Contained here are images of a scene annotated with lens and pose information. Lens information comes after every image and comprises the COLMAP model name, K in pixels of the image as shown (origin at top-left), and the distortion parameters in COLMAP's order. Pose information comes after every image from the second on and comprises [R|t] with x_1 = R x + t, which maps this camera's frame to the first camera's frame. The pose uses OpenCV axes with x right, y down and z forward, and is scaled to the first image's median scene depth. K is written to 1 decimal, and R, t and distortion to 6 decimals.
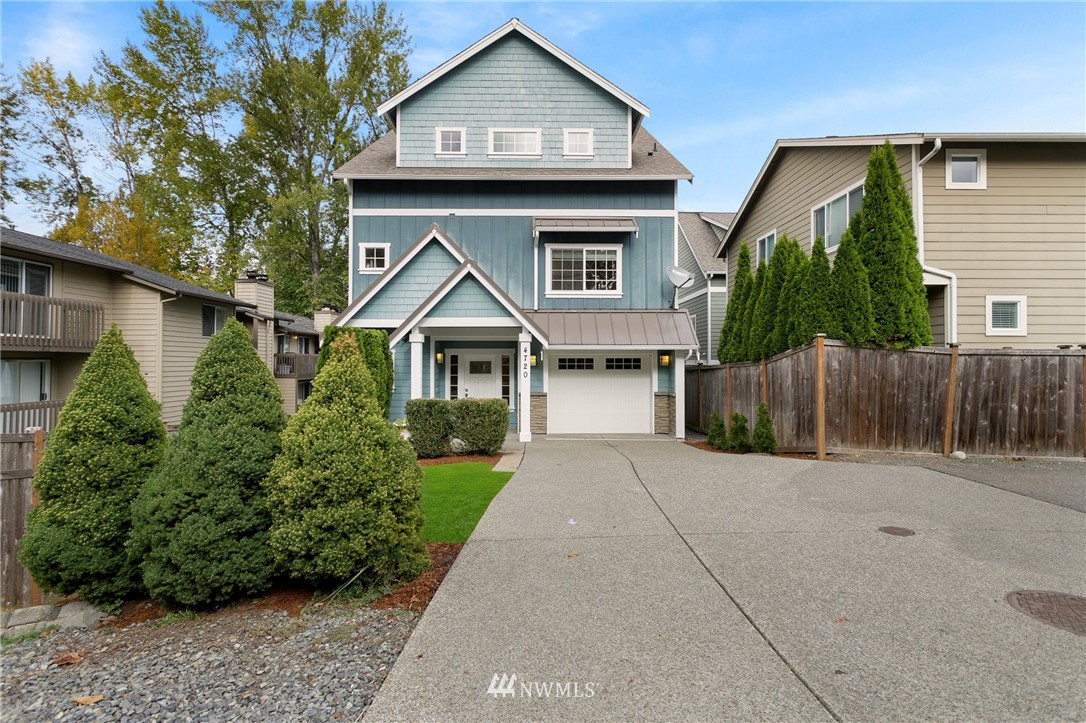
lens RADIAL K [[513.4, 0, 540.7], [0, 513.4, 351.6], [0, 0, 1]] dist [0.001716, 0.001088]
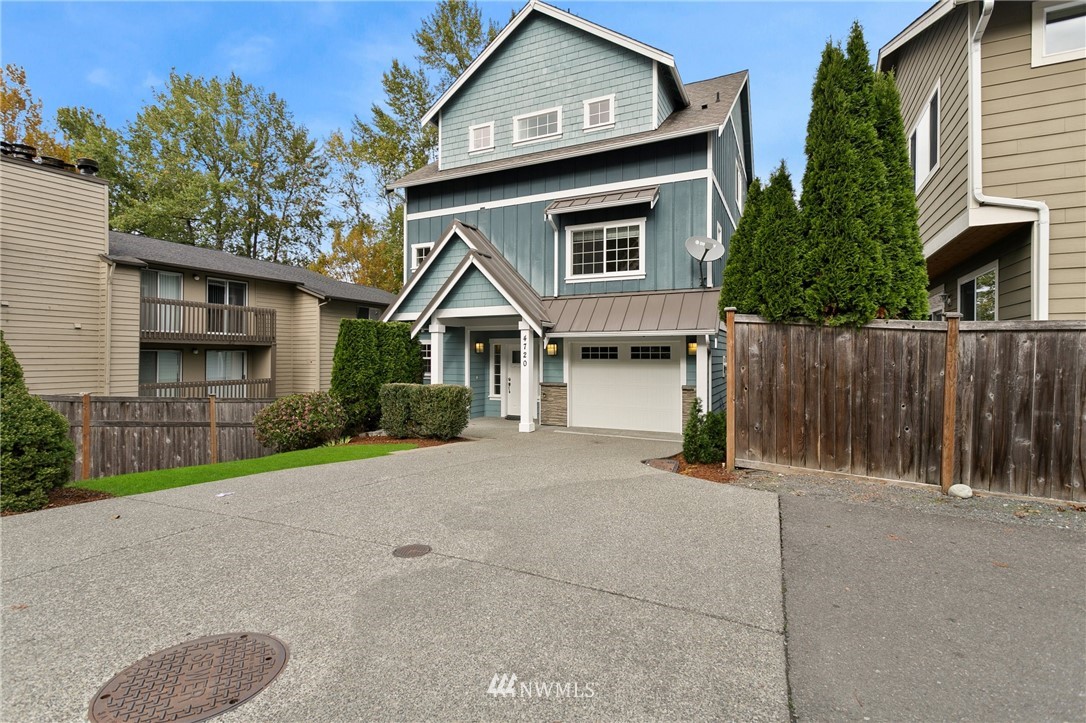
lens RADIAL K [[513.4, 0, 540.7], [0, 513.4, 351.6], [0, 0, 1]] dist [0.001716, 0.001088]
pose [[0.894802, -0.003321, -0.446450, 0.391318], [0.007483, 0.999943, 0.007559, 0.013616], [0.446400, -0.010104, 0.894777, 0.126678]]
